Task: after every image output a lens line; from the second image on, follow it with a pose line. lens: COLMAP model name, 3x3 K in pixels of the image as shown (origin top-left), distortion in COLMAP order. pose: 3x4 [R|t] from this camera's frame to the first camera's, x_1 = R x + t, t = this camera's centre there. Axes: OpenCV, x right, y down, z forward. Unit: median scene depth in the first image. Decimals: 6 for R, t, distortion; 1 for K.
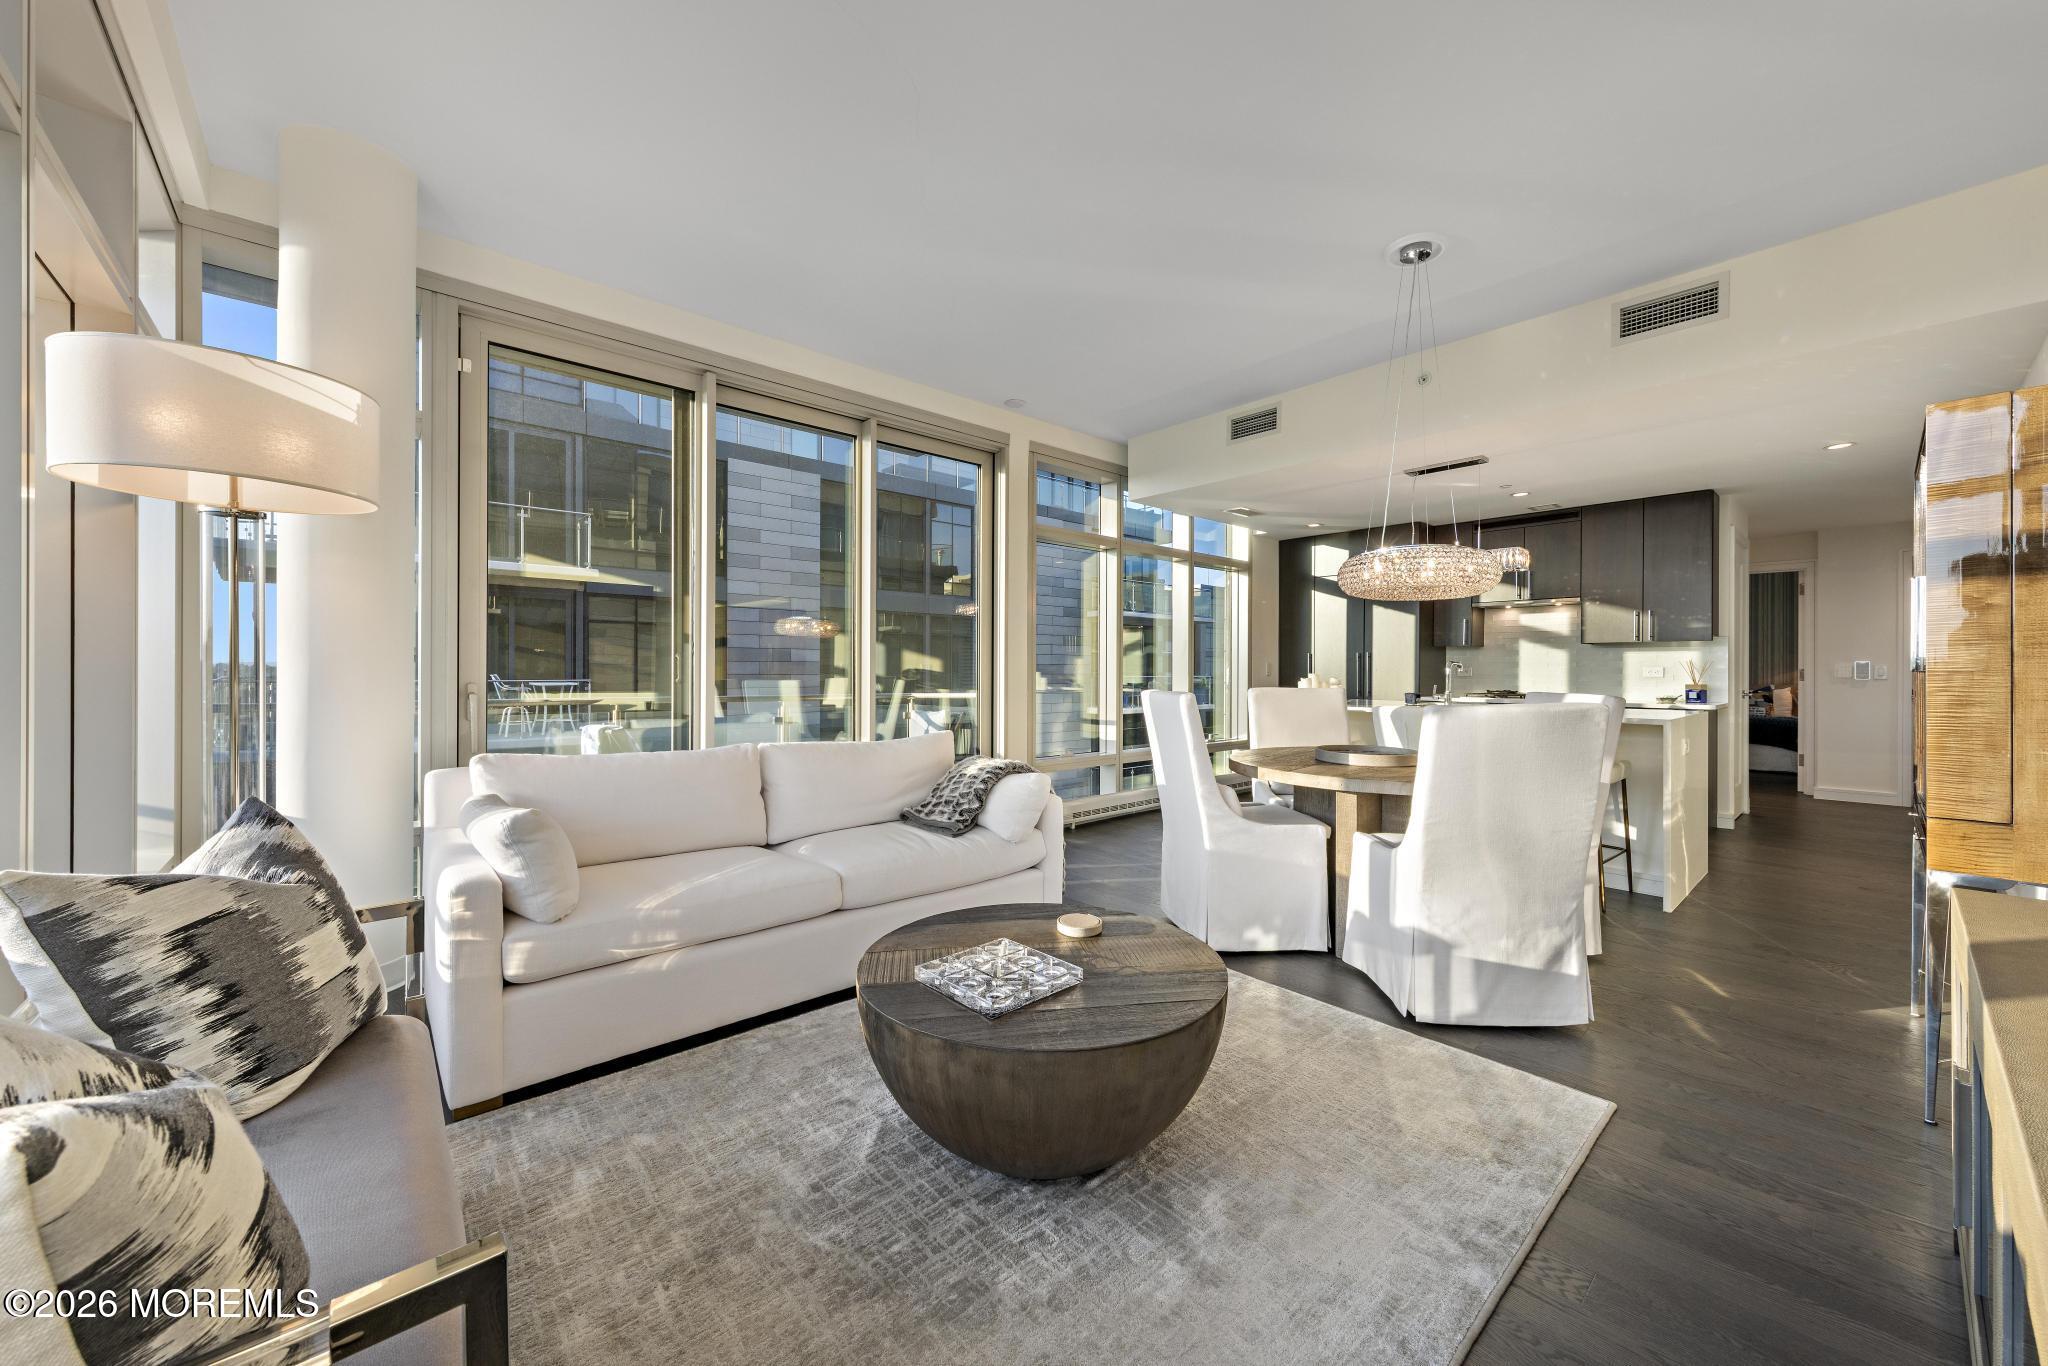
lens RADIAL K [[775.0, 0, 1012.8], [0, 775.0, 687.9], [0, 0, 1]] dist [-0.002874, -0.000322]
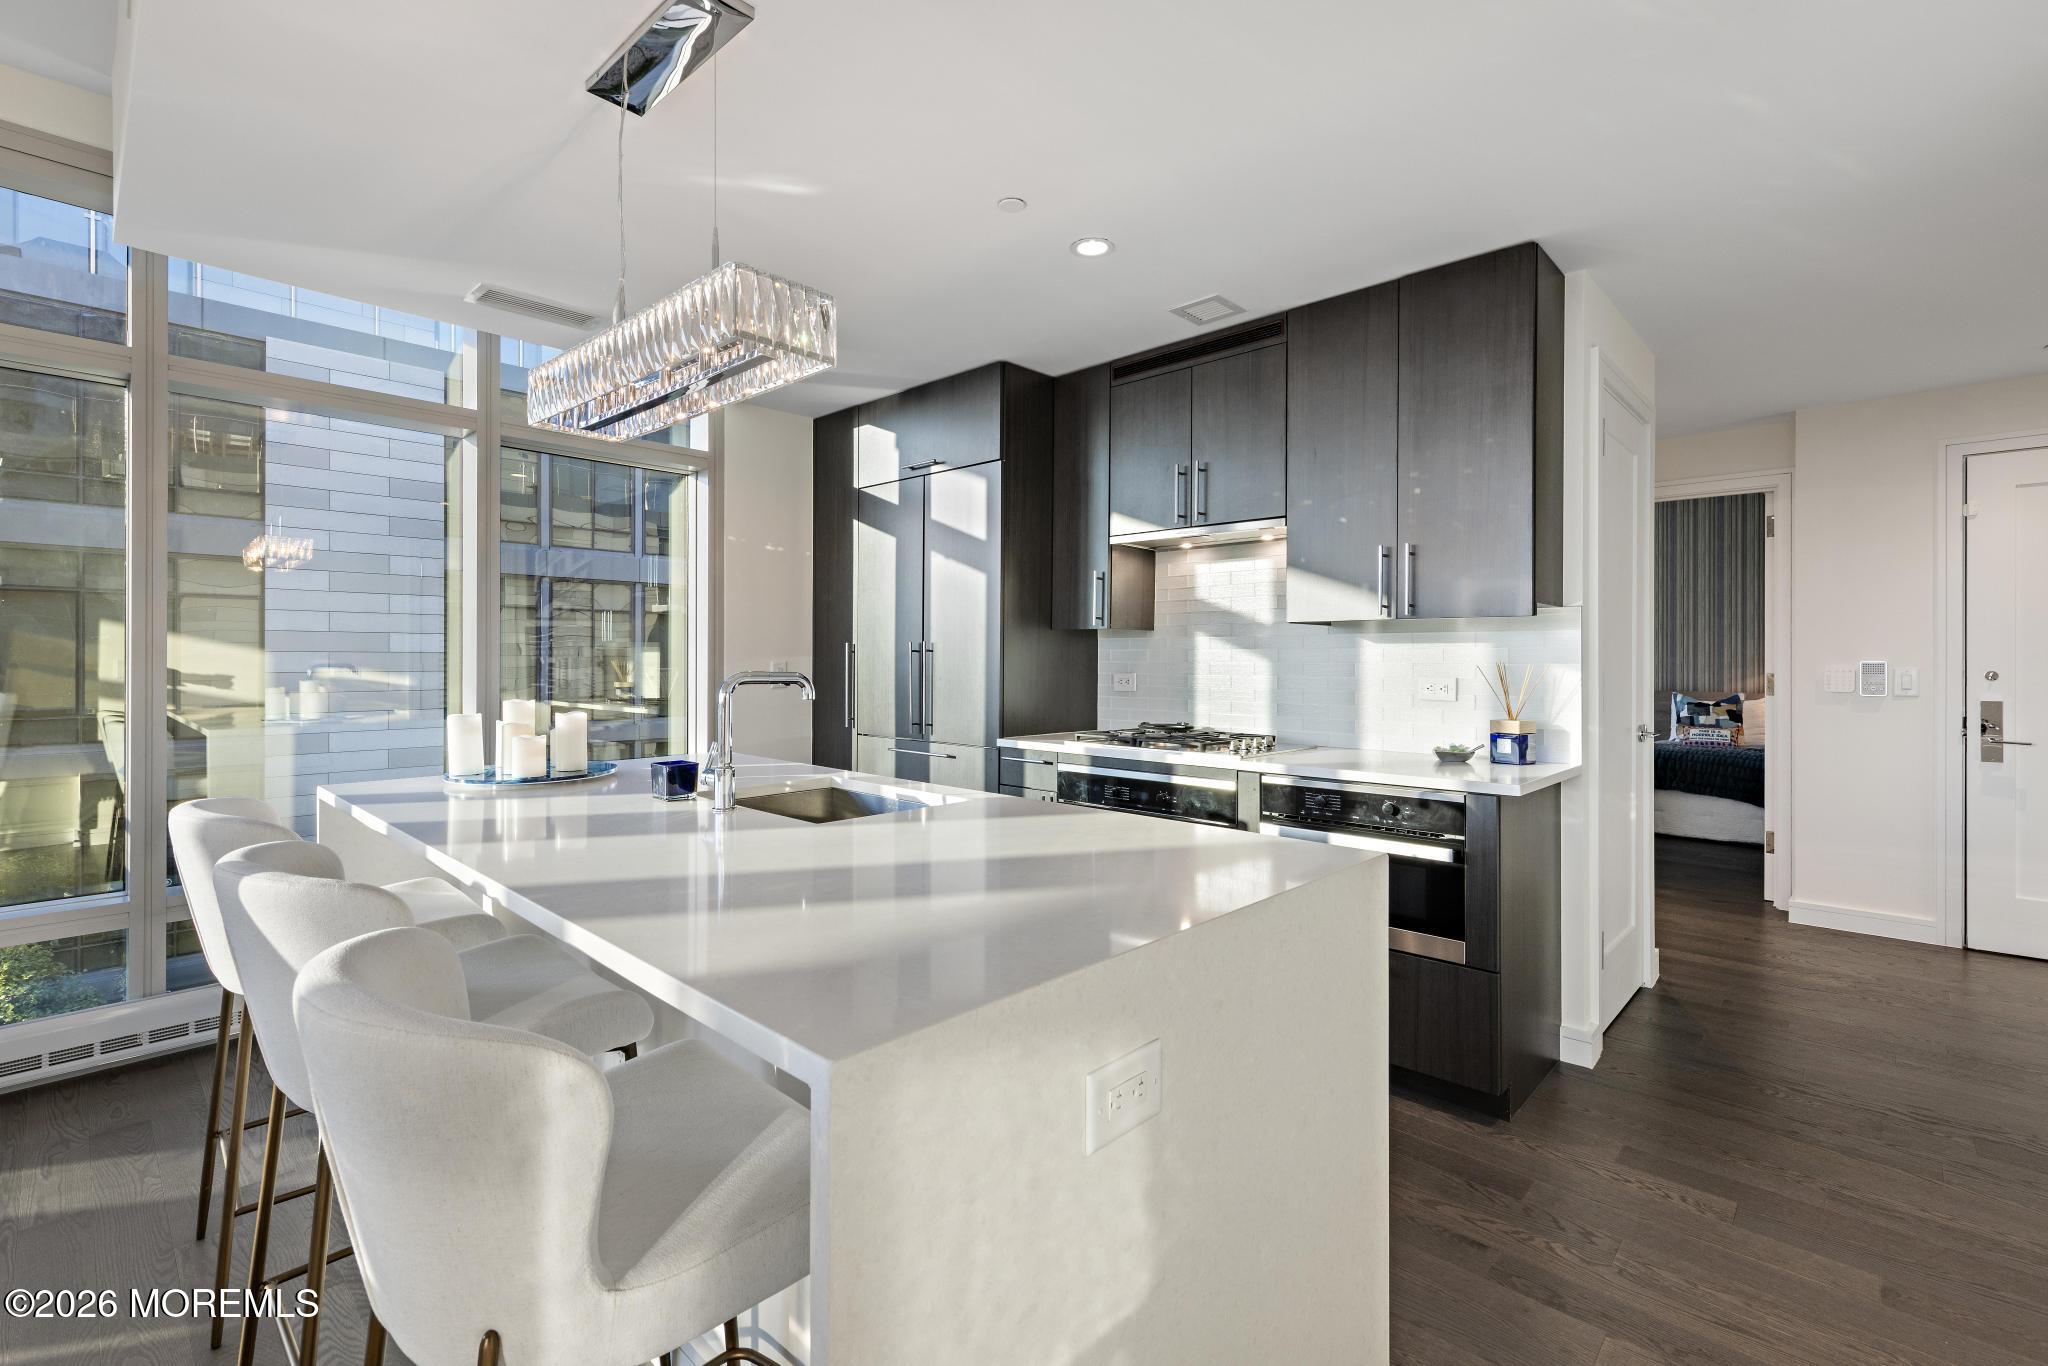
lens RADIAL K [[926.8, 0, 1027.9], [0, 926.8, 684.4], [0, 0, 1]] dist [0.001783, -0.000065]
pose [[0.995234, -0.002174, 0.097493, 0.529184], [0.001898, 0.999994, 0.002930, -0.024824], [-0.097499, -0.002731, 0.995232, 0.484255]]
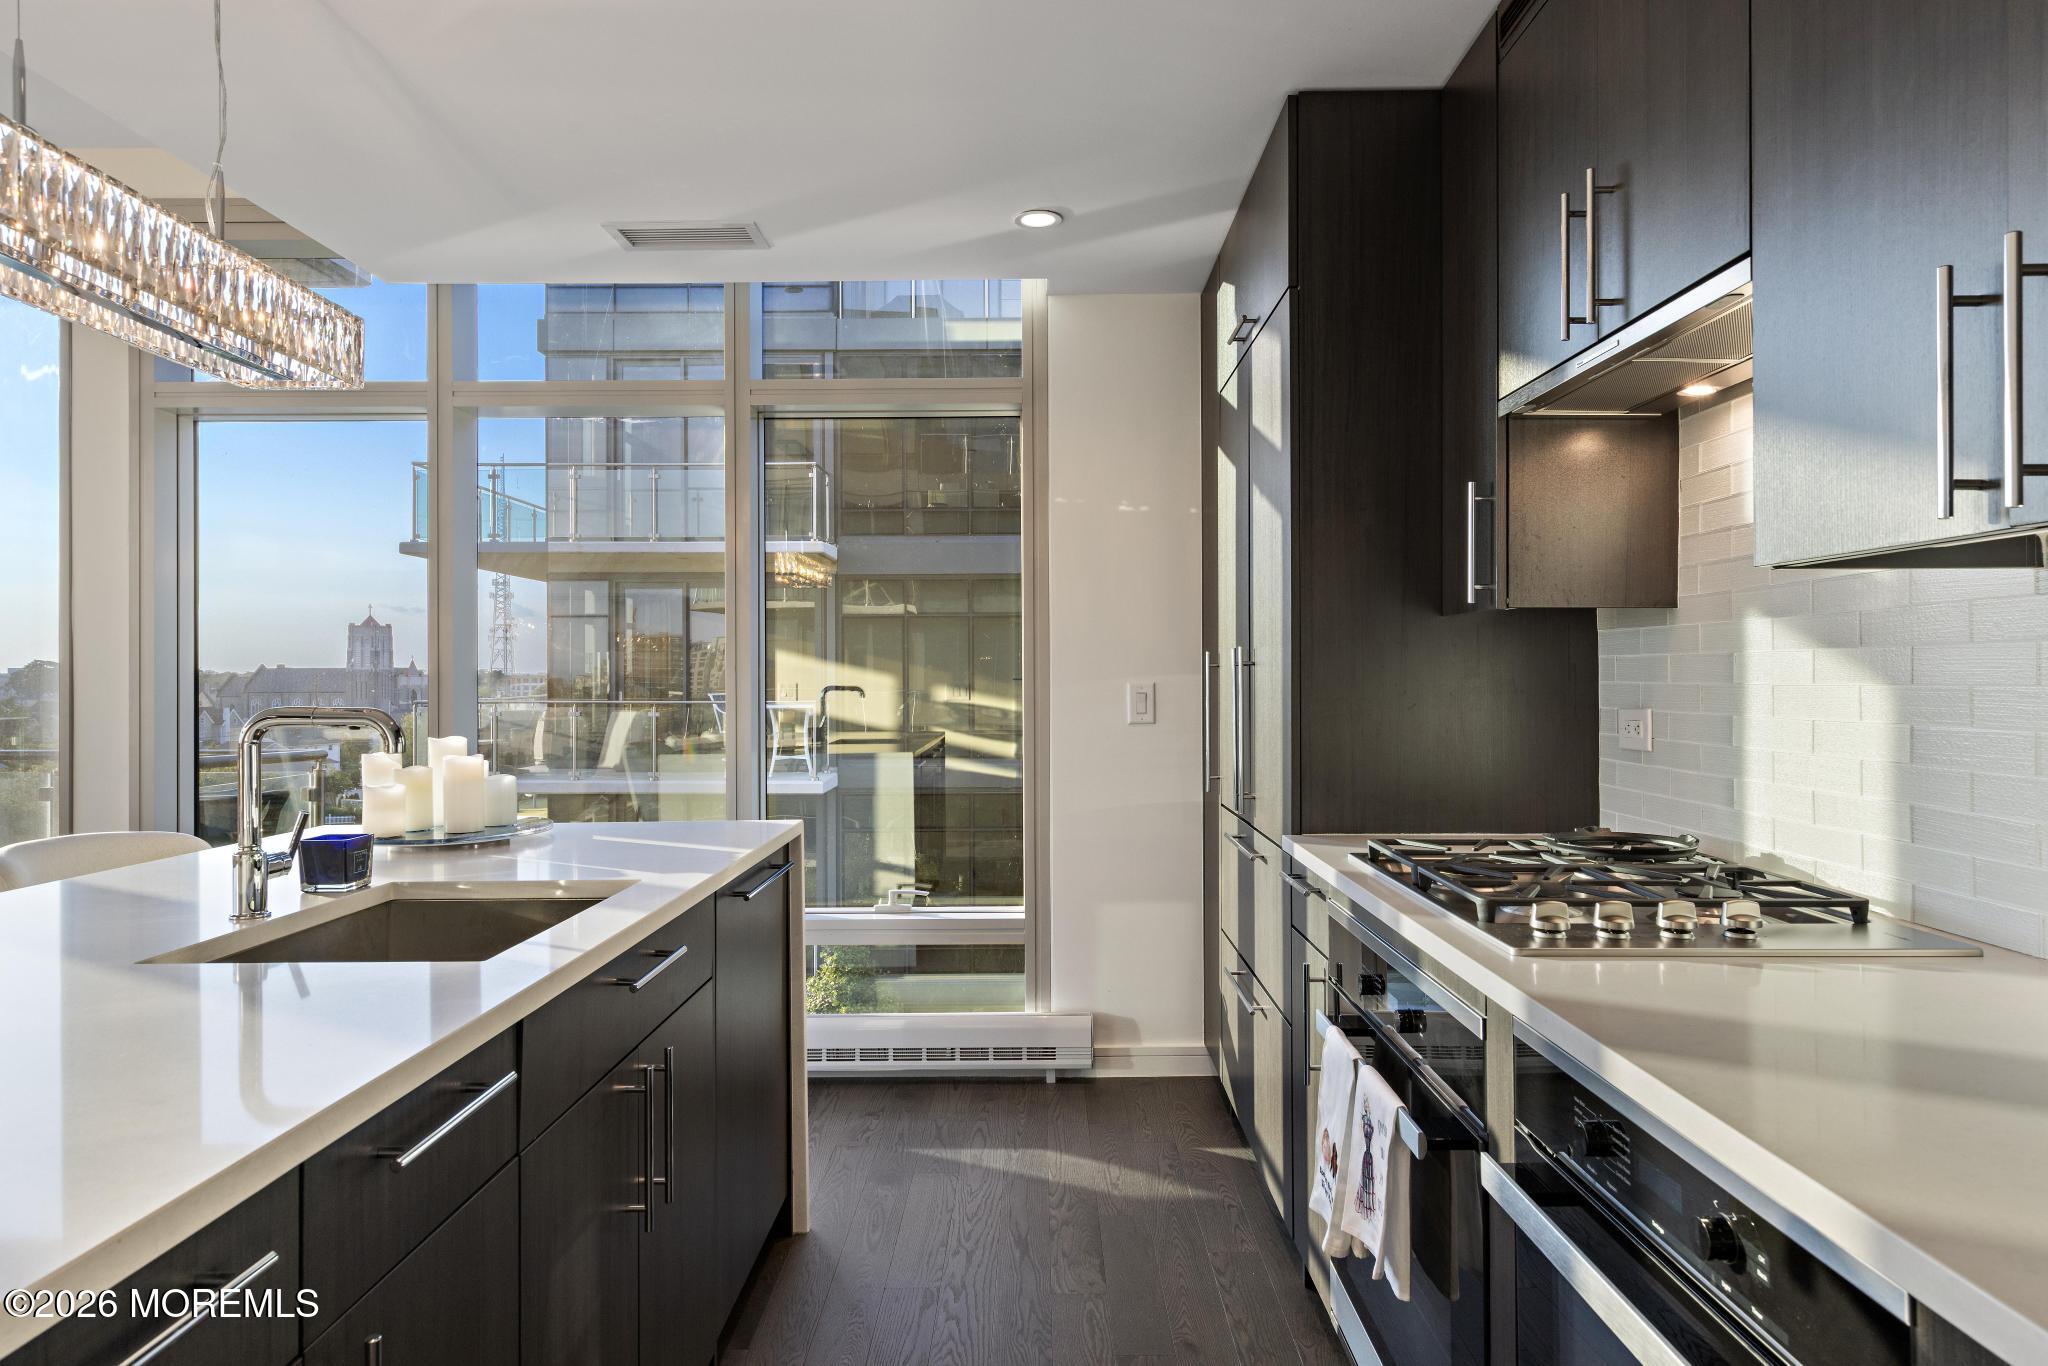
lens RADIAL K [[1248.0, 0, 1021.5], [0, 1248.0, 682.7], [0, 0, 1]] dist [0.002718, 0.000884]
pose [[0.737837, -0.002865, -0.674973, 0.789041], [-0.010198, 0.999830, -0.015392, -0.031552], [0.674902, 0.018240, 0.737682, 0.730687]]
